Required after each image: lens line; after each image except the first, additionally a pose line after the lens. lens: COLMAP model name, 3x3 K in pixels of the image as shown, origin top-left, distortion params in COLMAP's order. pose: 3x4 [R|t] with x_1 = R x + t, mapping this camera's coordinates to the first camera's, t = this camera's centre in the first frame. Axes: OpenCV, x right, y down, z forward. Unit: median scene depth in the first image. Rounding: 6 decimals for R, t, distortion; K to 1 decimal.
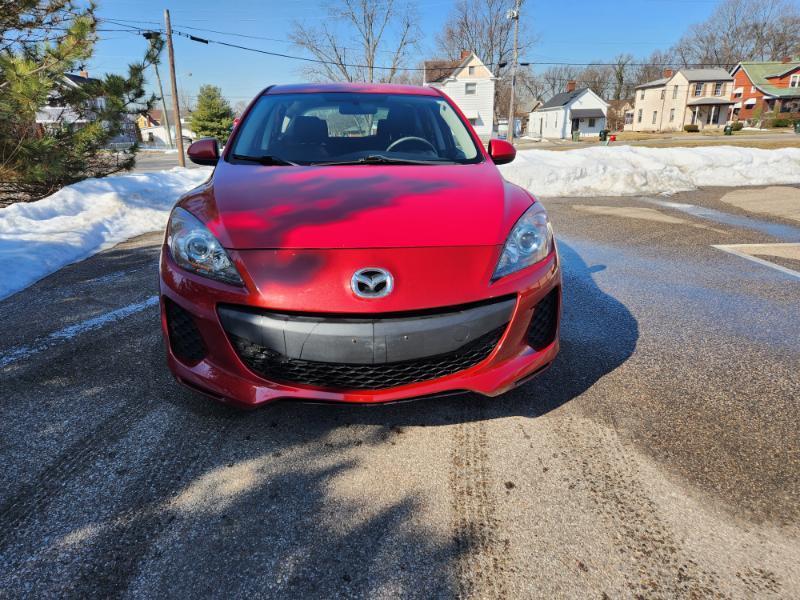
lens RADIAL K [[530.5, 0, 400.0], [0, 530.5, 300.0], [0, 0, 1]] dist [0.074591, -0.064906]
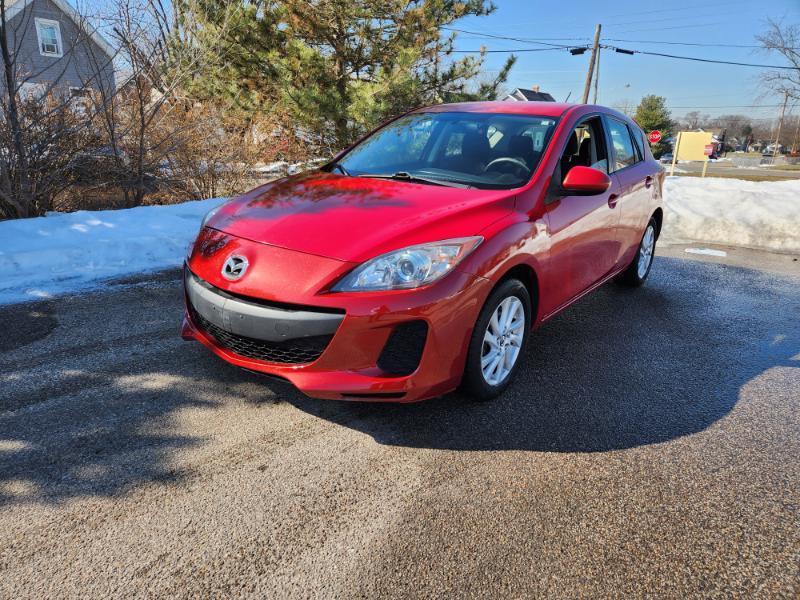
lens RADIAL K [[536.6, 0, 396.1], [0, 536.6, 298.0], [0, 0, 1]] dist [0.075804, -0.064306]
pose [[0.723736, 0.233915, -0.649222, 0.055644], [-0.249466, 0.965858, 0.069900, -0.007608], [0.643407, 0.111369, 0.757380, 0.015070]]
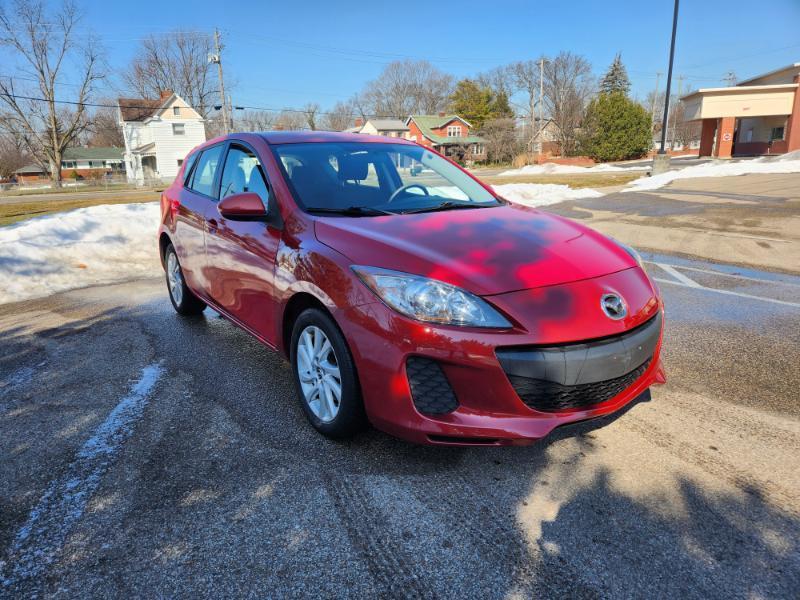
lens RADIAL K [[536.6, 0, 396.1], [0, 536.6, 298.0], [0, 0, 1]] dist [0.075804, -0.064306]
pose [[0.865218, -0.129877, 0.484283, -0.054569], [0.166472, 0.985490, -0.033126, -0.004730], [-0.472953, 0.109280, 0.874284, 0.009306]]
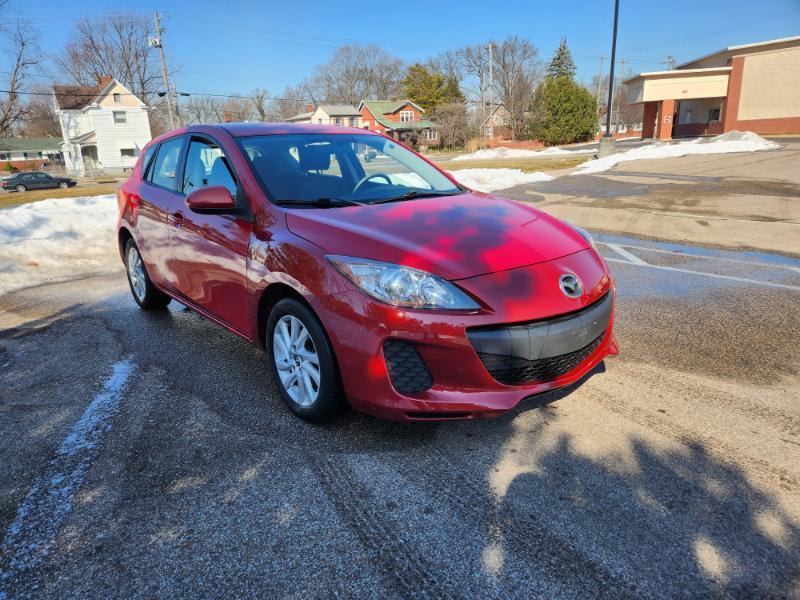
lens RADIAL K [[536.6, 0, 396.1], [0, 536.6, 298.0], [0, 0, 1]] dist [0.075804, -0.064306]
pose [[0.819954, -0.173409, 0.545532, -0.057791], [0.203443, 0.979072, 0.005436, -0.004991], [-0.535058, 0.106527, 0.838072, 0.007436]]
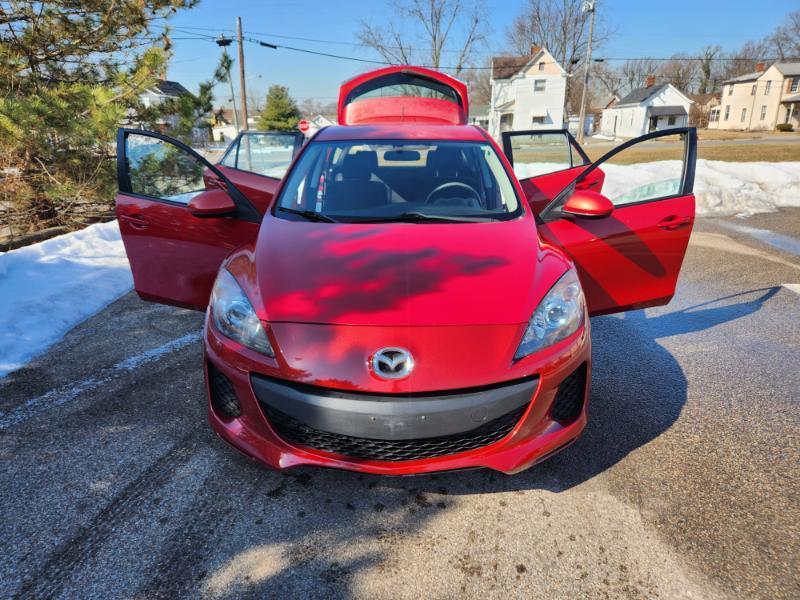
lens RADIAL K [[538.0, 0, 394.1], [0, 538.0, 308.6], [0, 0, 1]] dist [0.060454, -0.058859]
pose [[0.992276, 0.036972, -0.118410, 0.003708], [-0.034857, 0.999195, 0.019879, -0.008342], [0.119049, -0.015598, 0.992766, -0.002275]]
